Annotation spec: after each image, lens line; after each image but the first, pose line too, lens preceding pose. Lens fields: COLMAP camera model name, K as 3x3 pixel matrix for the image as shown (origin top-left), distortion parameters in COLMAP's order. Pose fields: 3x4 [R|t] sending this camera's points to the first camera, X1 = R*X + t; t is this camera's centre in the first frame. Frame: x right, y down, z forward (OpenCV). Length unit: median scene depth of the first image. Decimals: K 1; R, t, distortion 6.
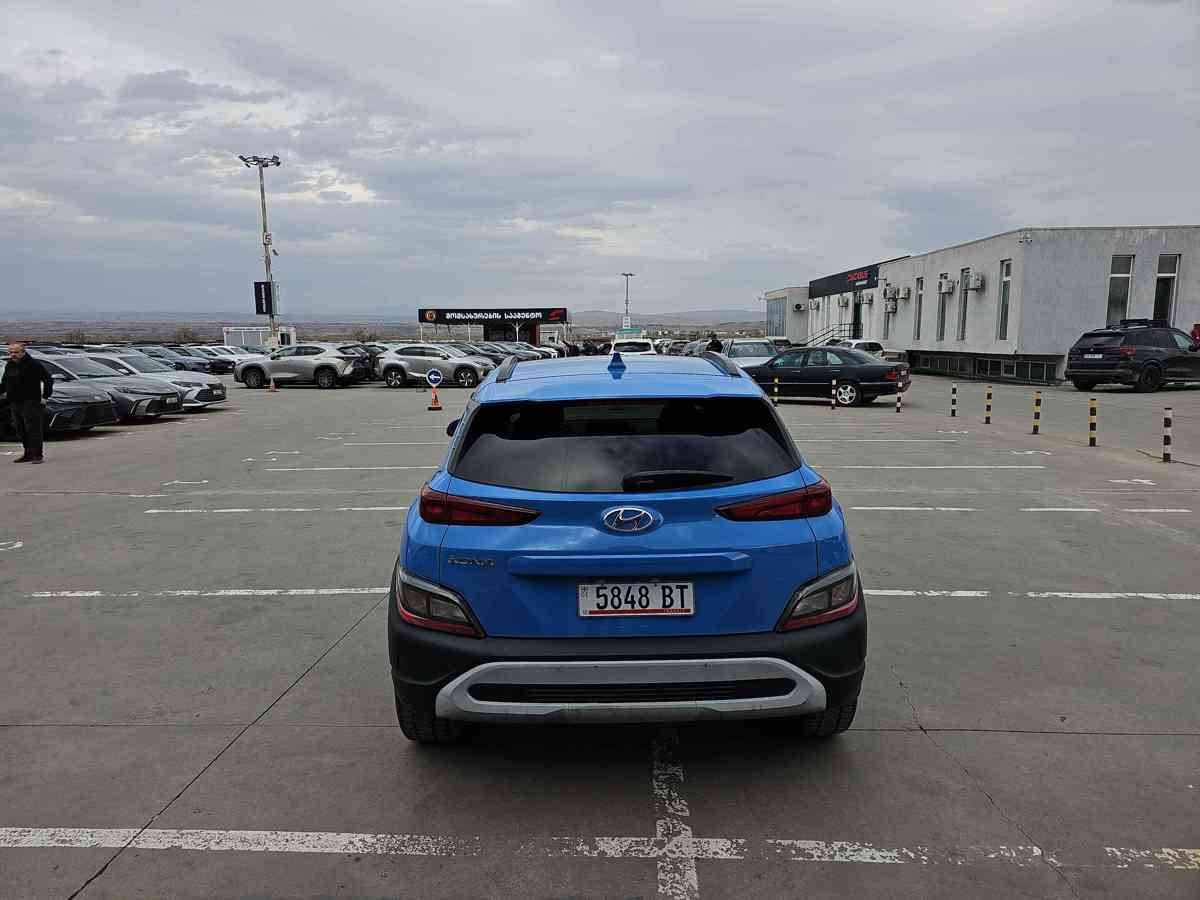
lens RADIAL K [[760.3, 0, 586.6], [0, 760.3, 444.8], [0, 0, 1]] dist [0.108959, -0.121991]
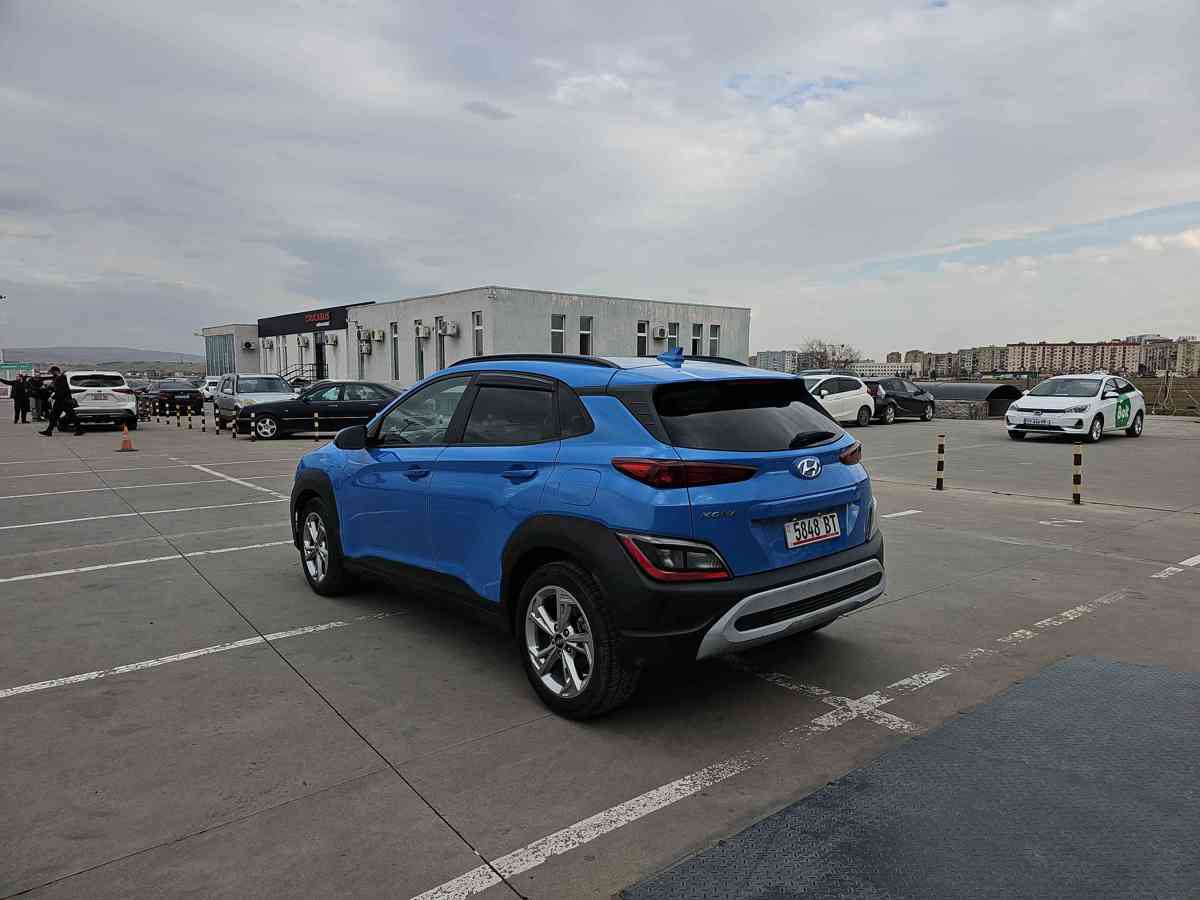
lens RADIAL K [[775.5, 0, 590.8], [0, 775.5, 452.6], [0, 0, 1]] dist [0.059234, -0.055276]
pose [[0.755718, -0.049660, 0.653011, -0.136141], [0.080710, 0.996582, -0.017617, 0.008431], [-0.649904, 0.066018, 0.757143, 0.030962]]
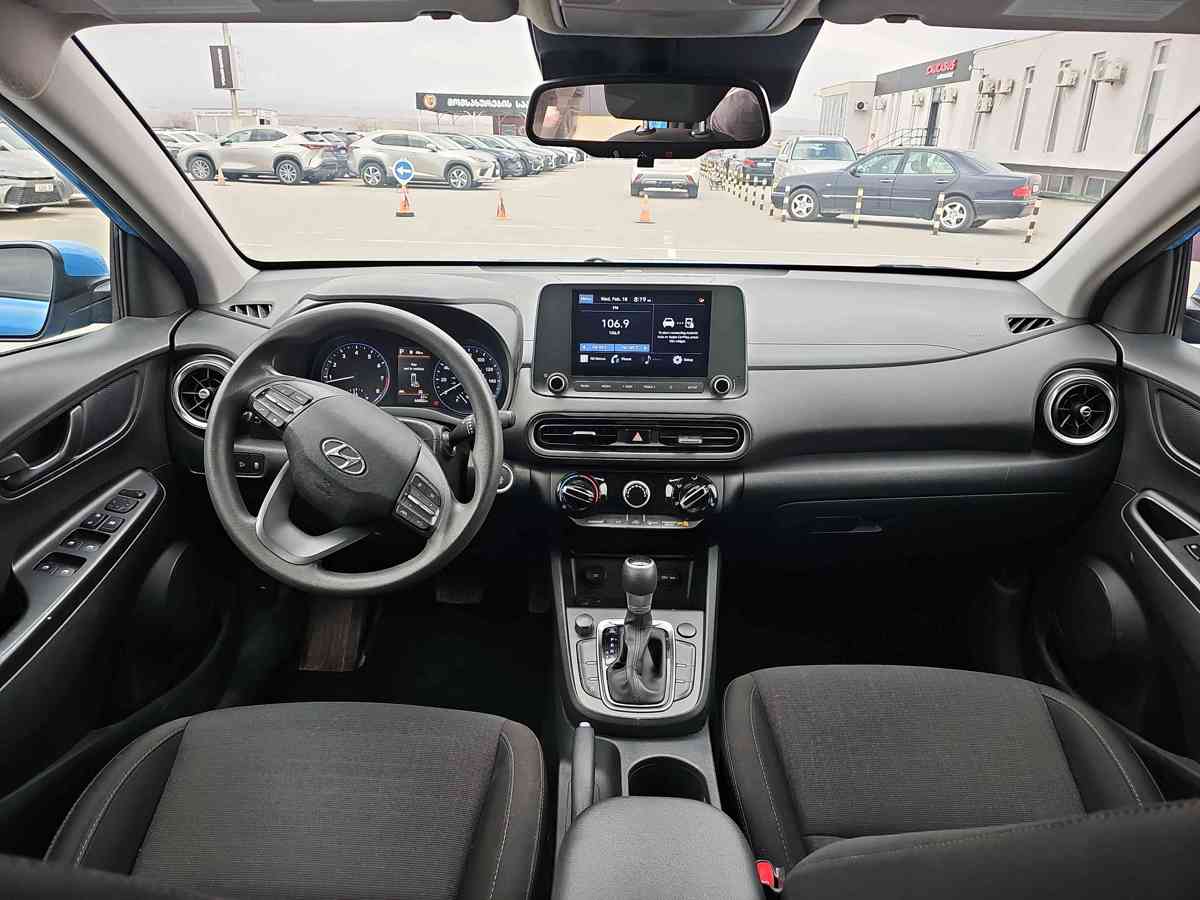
lens RADIAL K [[775.5, 0, 590.8], [0, 775.5, 452.6], [0, 0, 1]] dist [0.059234, -0.055276]
pose [[0.999103, 0.041111, -0.010170, 0.003553], [-0.037510, 0.970506, 0.238141, -0.010066], [0.019660, -0.237546, 0.971177, 0.192268]]
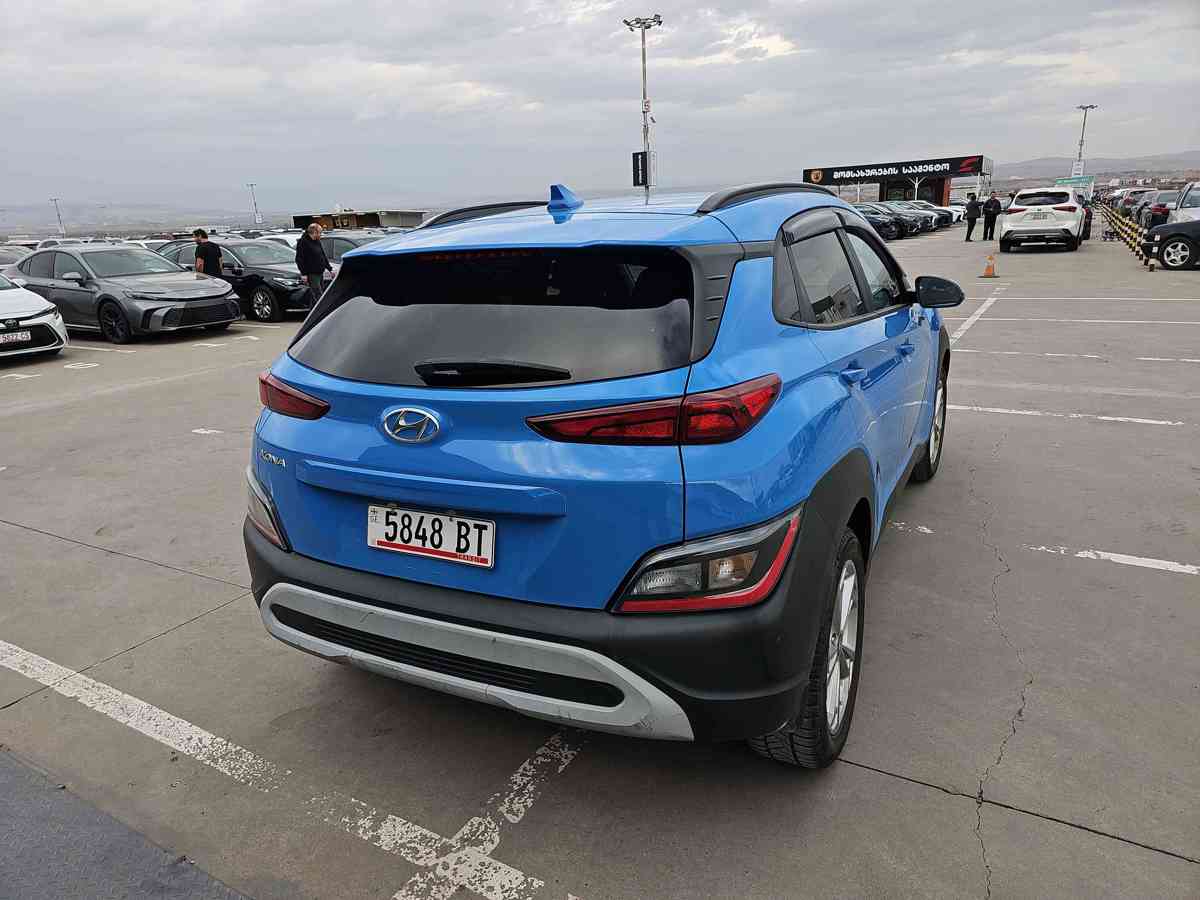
lens RADIAL K [[776.4, 0, 600.0], [0, 776.4, 450.0], [0, 0, 1]] dist [0.062920, -0.067888]
pose [[0.887408, 0.098688, -0.450298, 0.067373], [-0.023393, 0.985198, 0.169815, -0.000442], [0.460391, -0.140162, 0.876581, 0.056925]]
